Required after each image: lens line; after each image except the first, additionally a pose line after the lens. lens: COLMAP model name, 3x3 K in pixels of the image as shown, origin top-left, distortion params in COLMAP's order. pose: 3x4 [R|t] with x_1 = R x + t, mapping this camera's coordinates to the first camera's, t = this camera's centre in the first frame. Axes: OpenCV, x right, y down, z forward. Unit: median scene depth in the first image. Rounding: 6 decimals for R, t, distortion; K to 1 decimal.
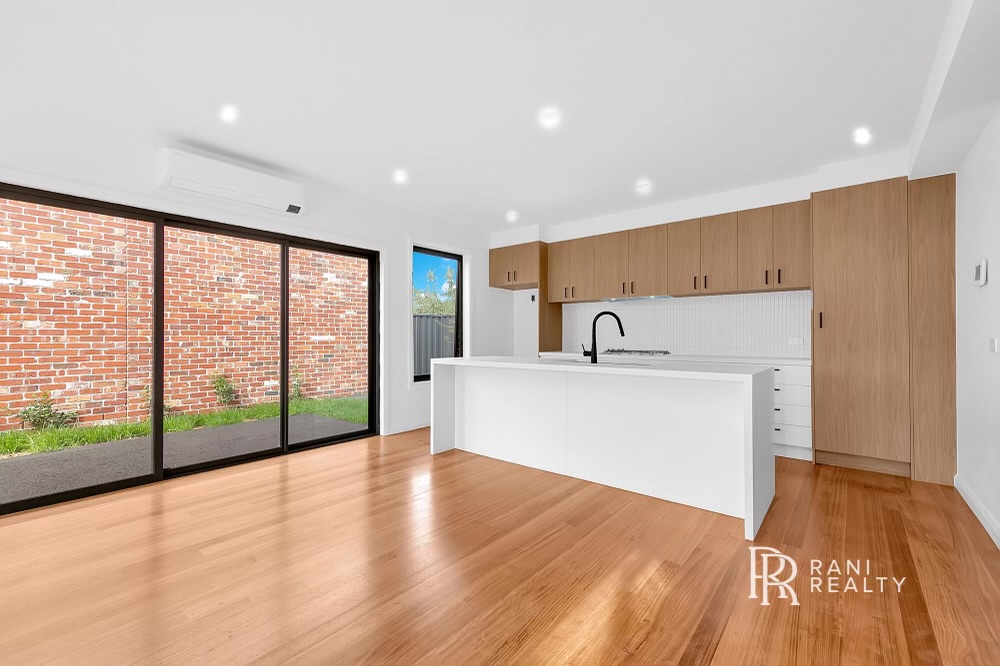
lens RADIAL K [[430.0, 0, 500.2], [0, 430.0, 334.4], [0, 0, 1]] dist [-0.000246, -0.000056]
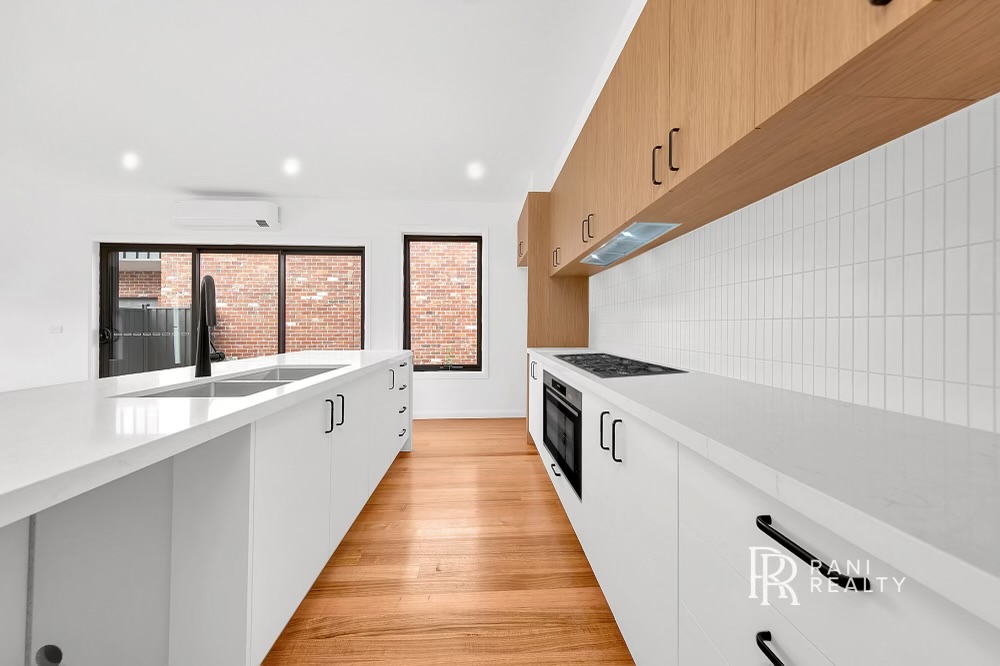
lens RADIAL K [[321.5, 0, 495.9], [0, 321.5, 326.2], [0, 0, 1]] dist [0.000481, 0.000019]
pose [[0.665836, -0.002285, -0.746095, 0.470726], [0.004751, 0.999988, 0.001178, 0.006299], [0.746083, -0.004329, 0.665839, 0.626885]]
